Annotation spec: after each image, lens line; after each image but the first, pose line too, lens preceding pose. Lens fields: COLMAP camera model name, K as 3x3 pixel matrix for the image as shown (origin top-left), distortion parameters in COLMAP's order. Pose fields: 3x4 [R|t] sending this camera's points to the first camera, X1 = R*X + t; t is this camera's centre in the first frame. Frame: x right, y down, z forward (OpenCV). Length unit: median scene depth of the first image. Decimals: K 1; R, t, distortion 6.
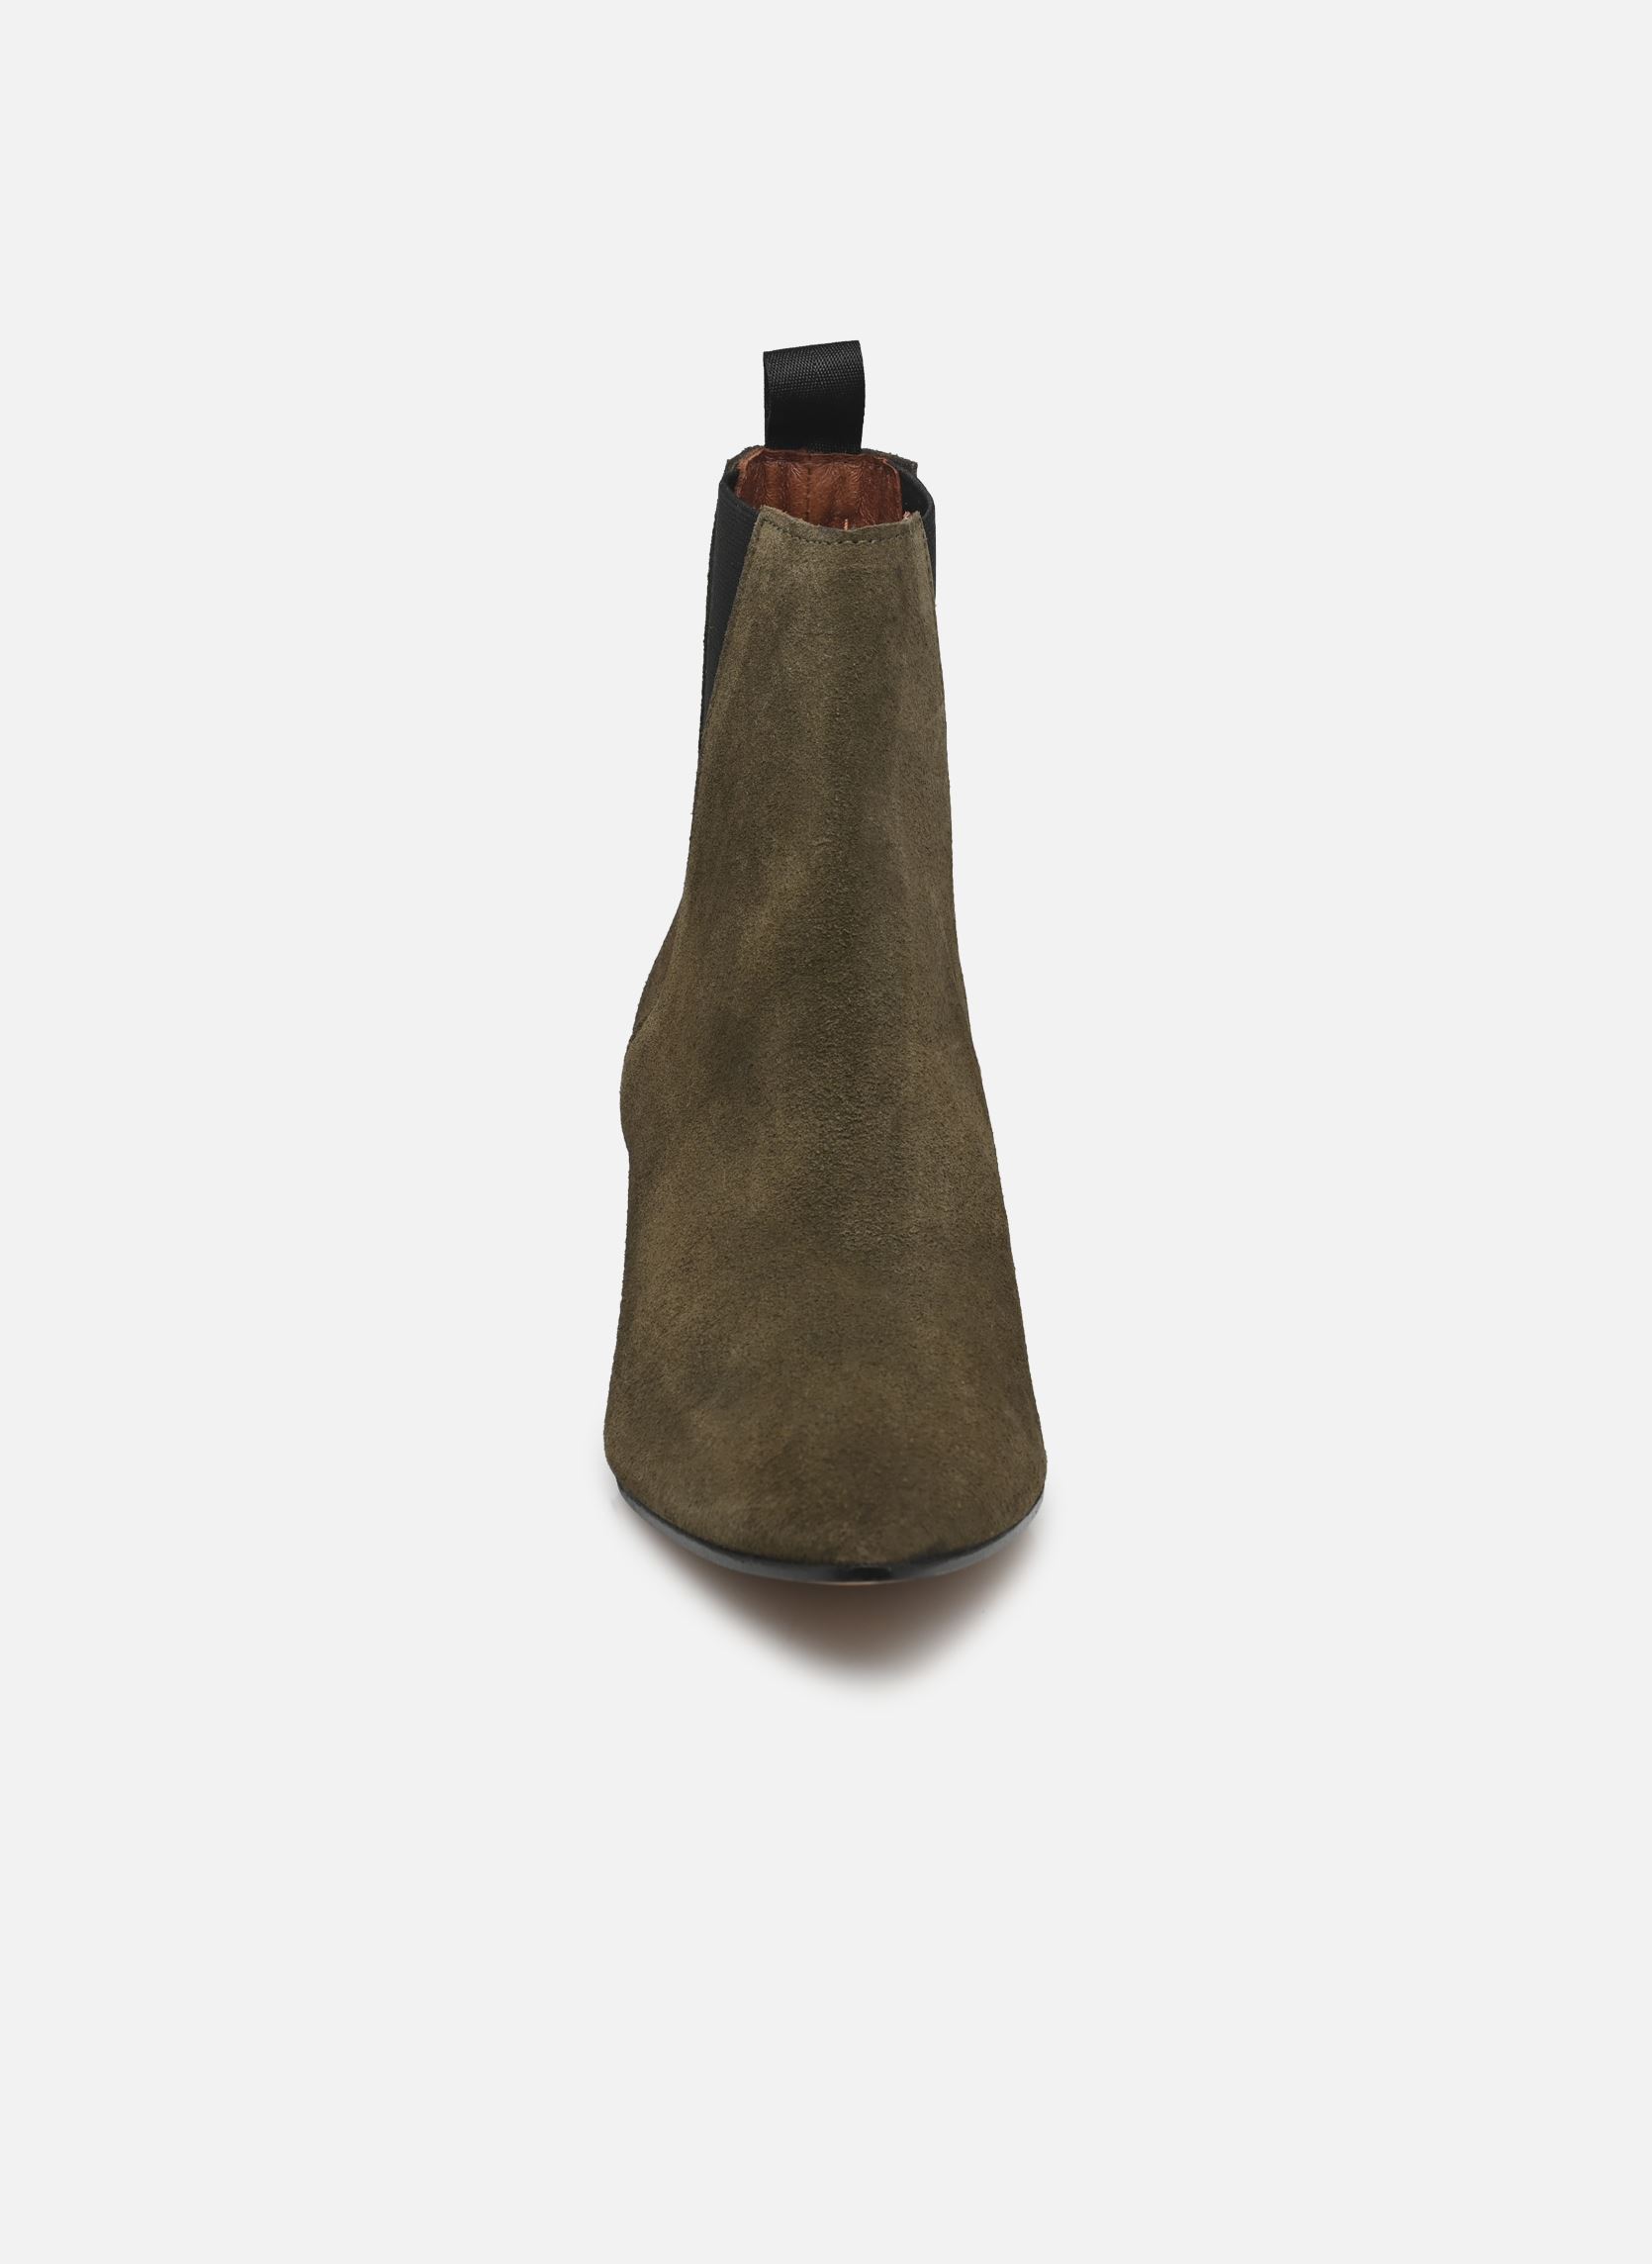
lens RADIAL K [[6897.7, 0, 826.0], [0, 6897.7, 1132.0], [0, 0, 1]] dist [0.038641, -0.645703]
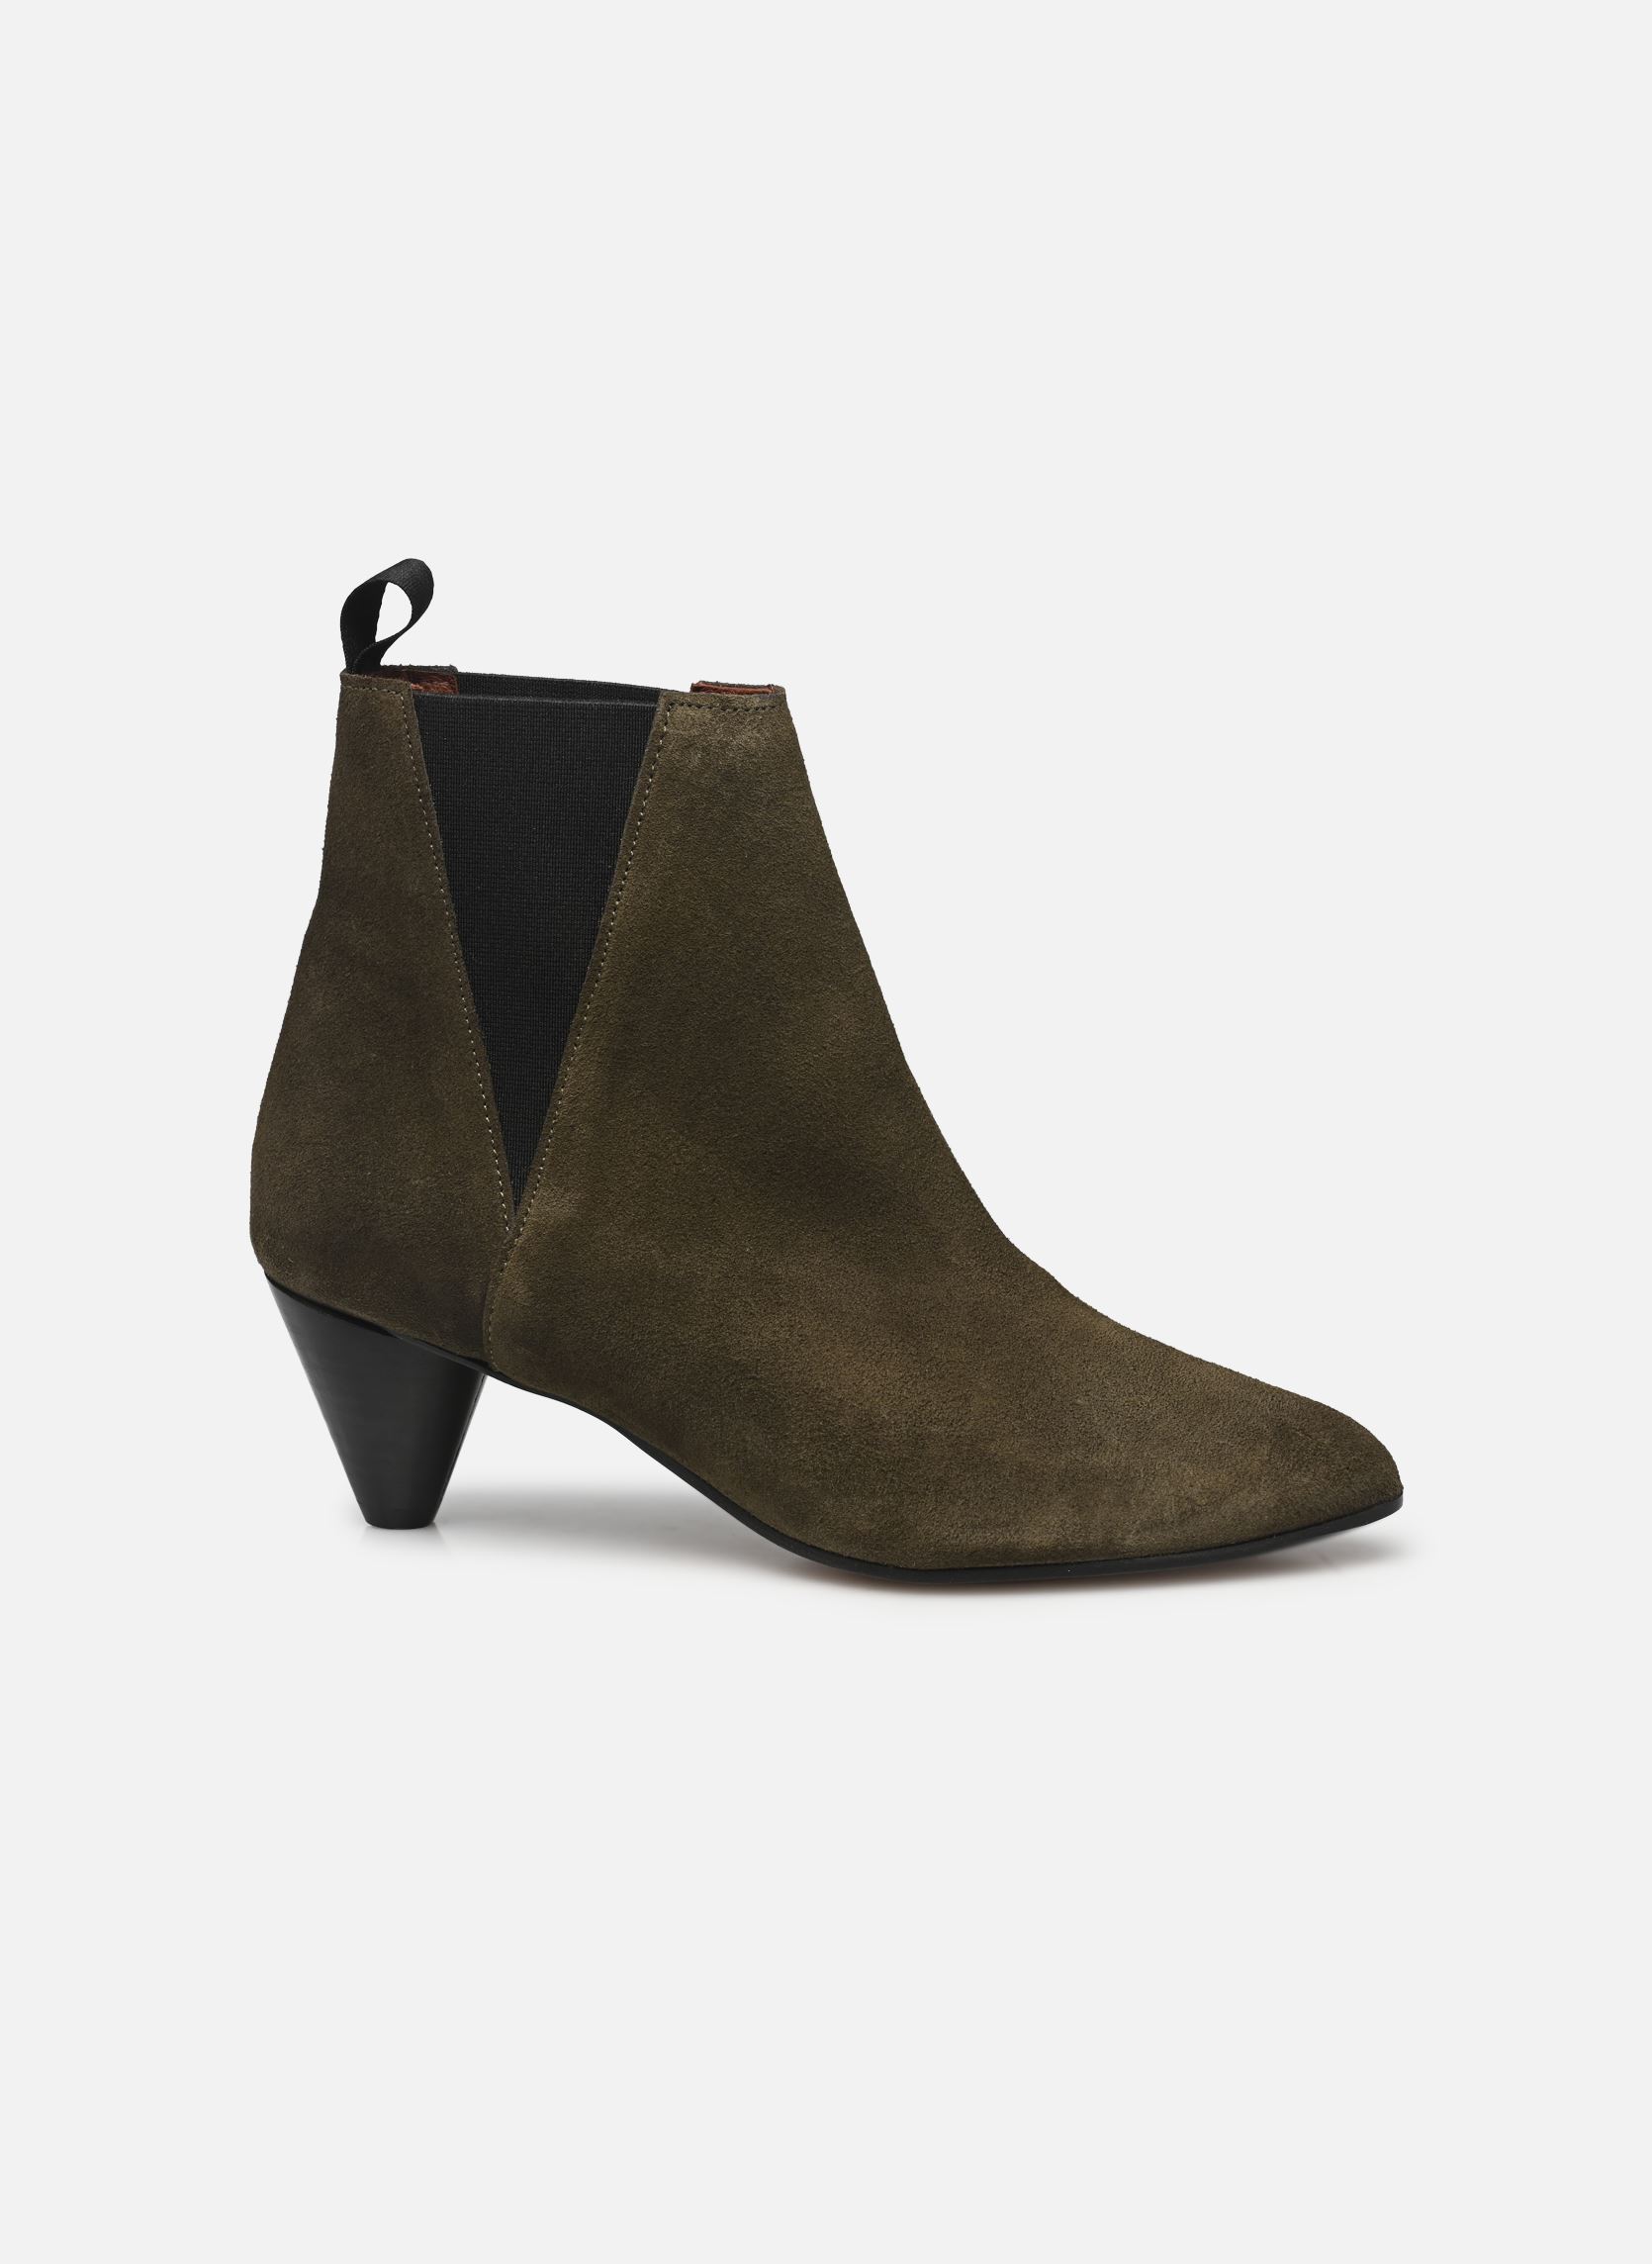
lens RADIAL K [[6897.7, 0, 826.0], [0, 6897.7, 1132.0], [0, 0, 1]] dist [0.038641, -0.645703]
pose [[0.227376, -0.182829, 0.956490, -1.057577], [0.229169, 0.964678, 0.129916, -0.160911], [-0.946458, 0.189658, 0.261243, 0.722410]]
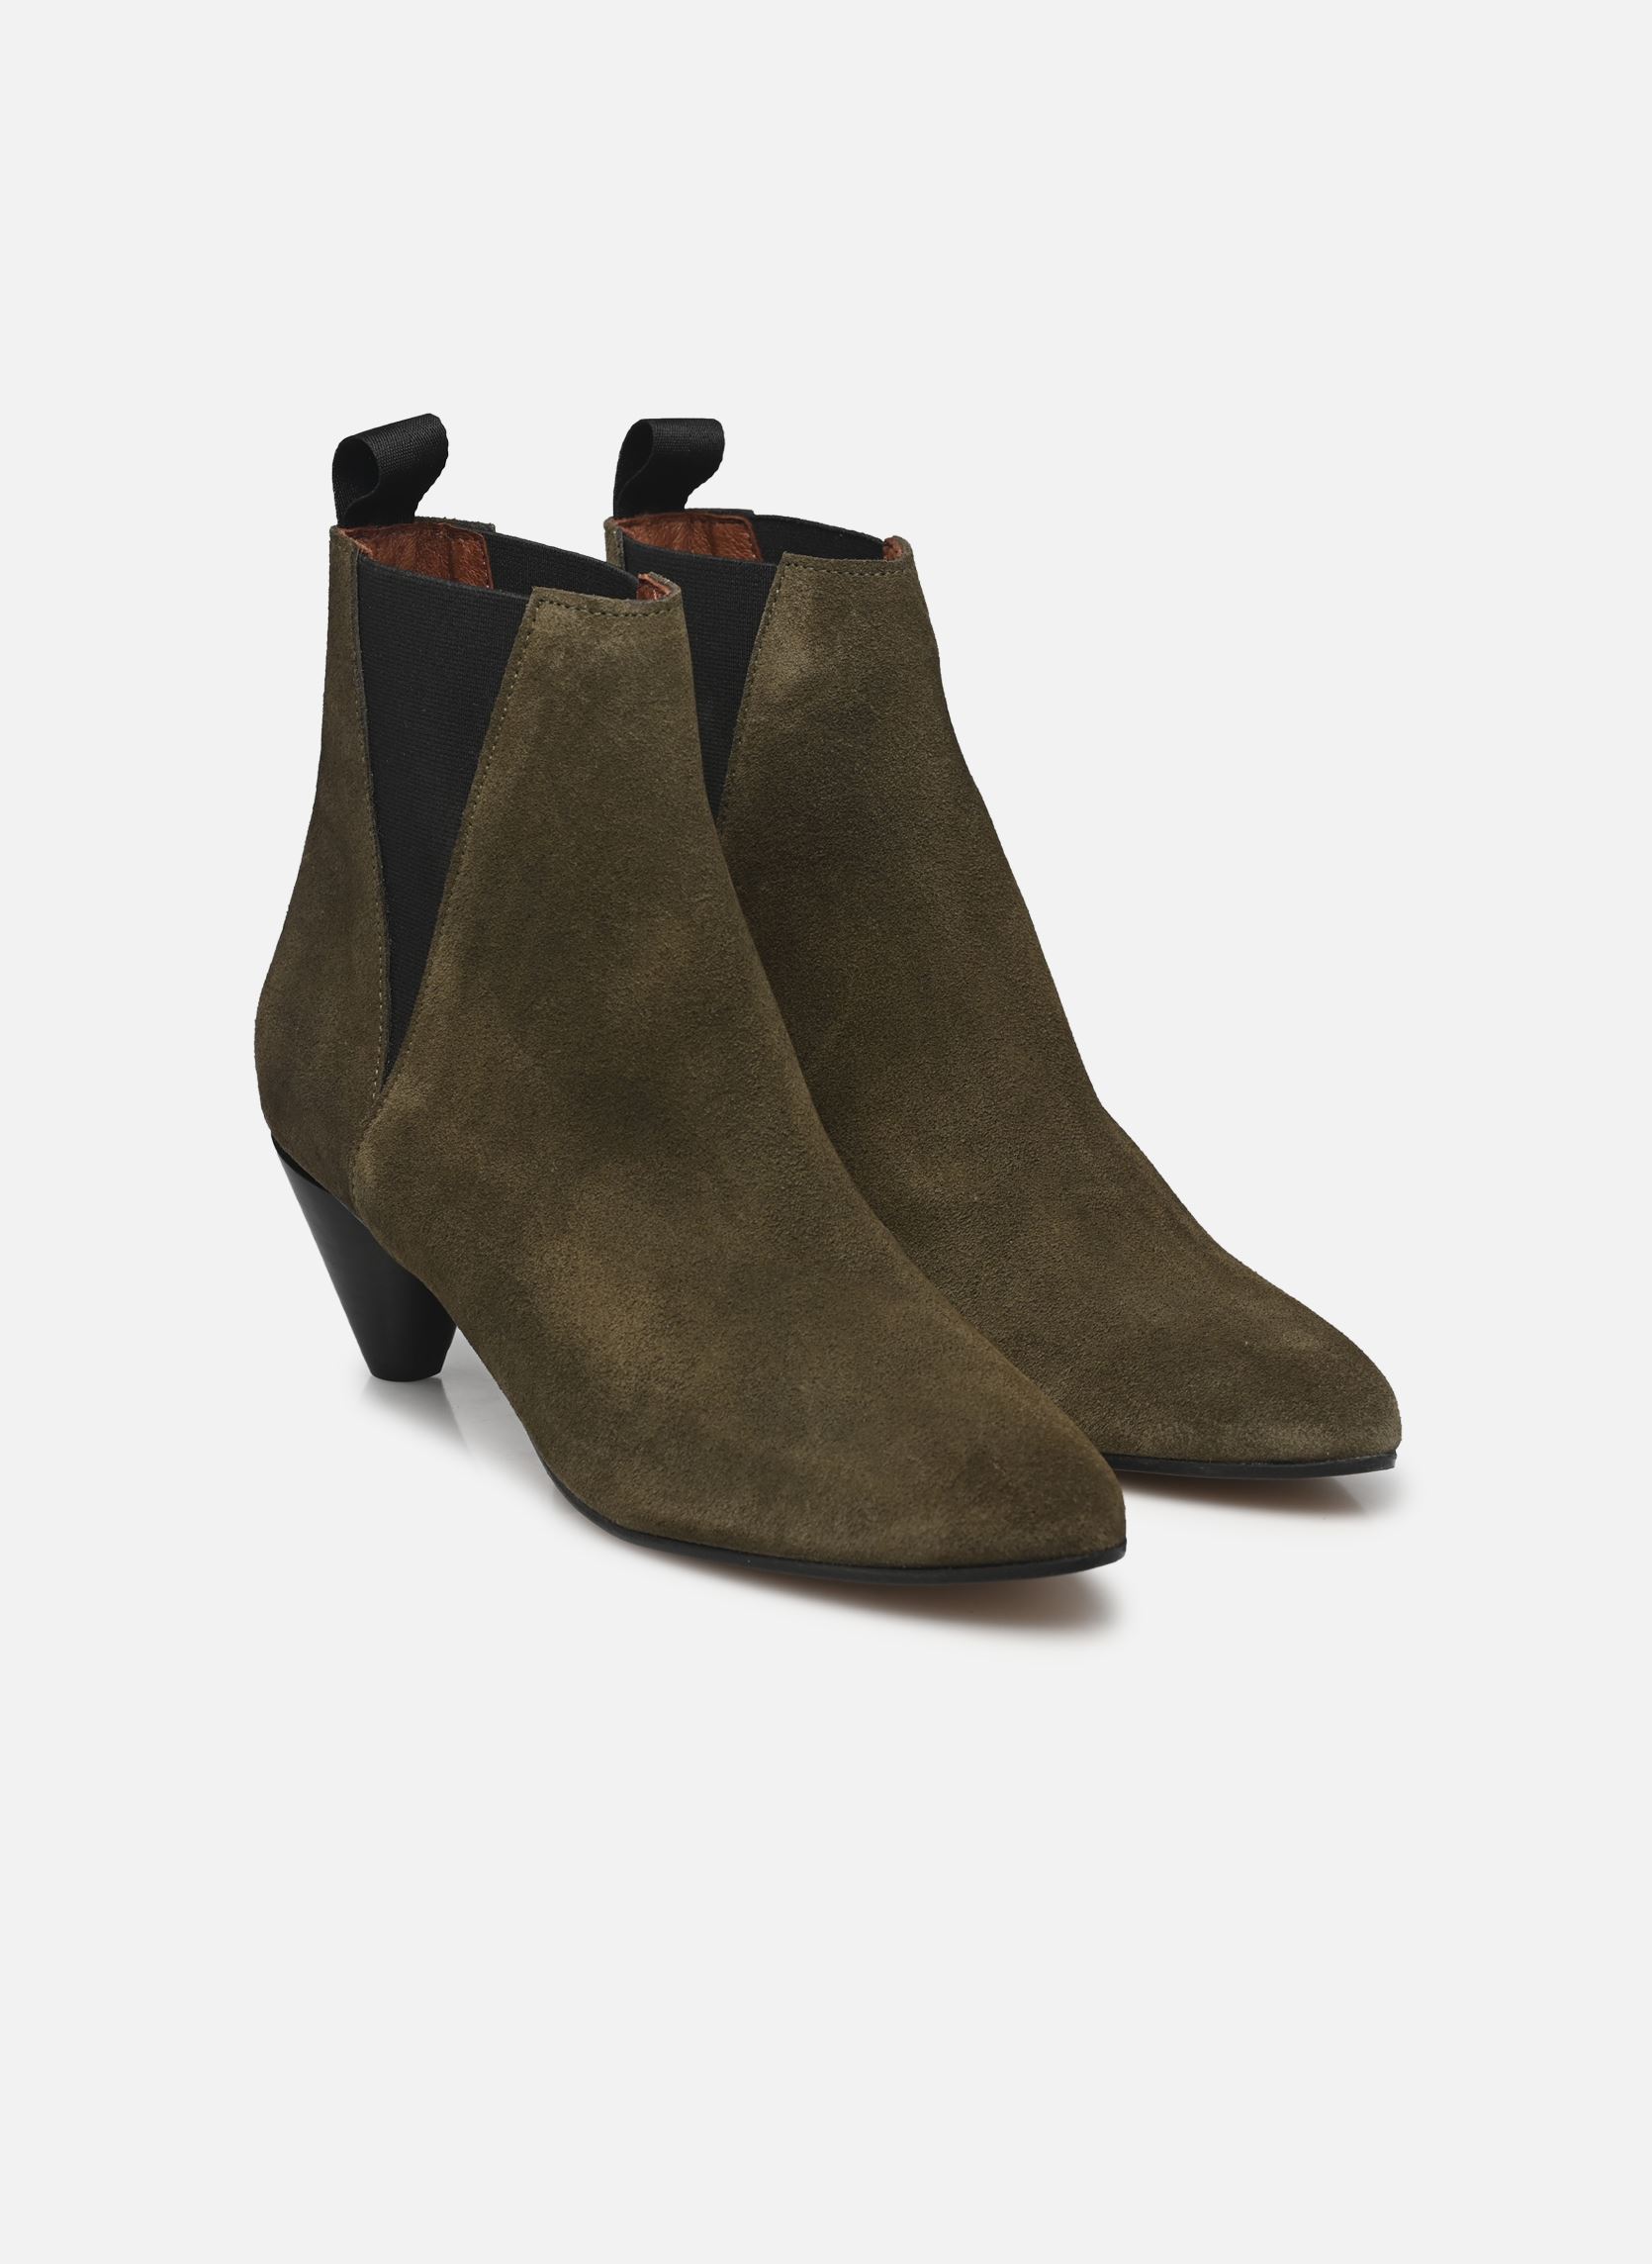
lens RADIAL K [[6897.7, 0, 826.0], [0, 6897.7, 1132.0], [0, 0, 1]] dist [0.038641, -0.645703]
pose [[0.779494, -0.182124, 0.599350, -0.620438], [0.156354, 0.983085, 0.095380, -0.104068], [-0.606582, 0.019363, 0.794785, 0.156122]]
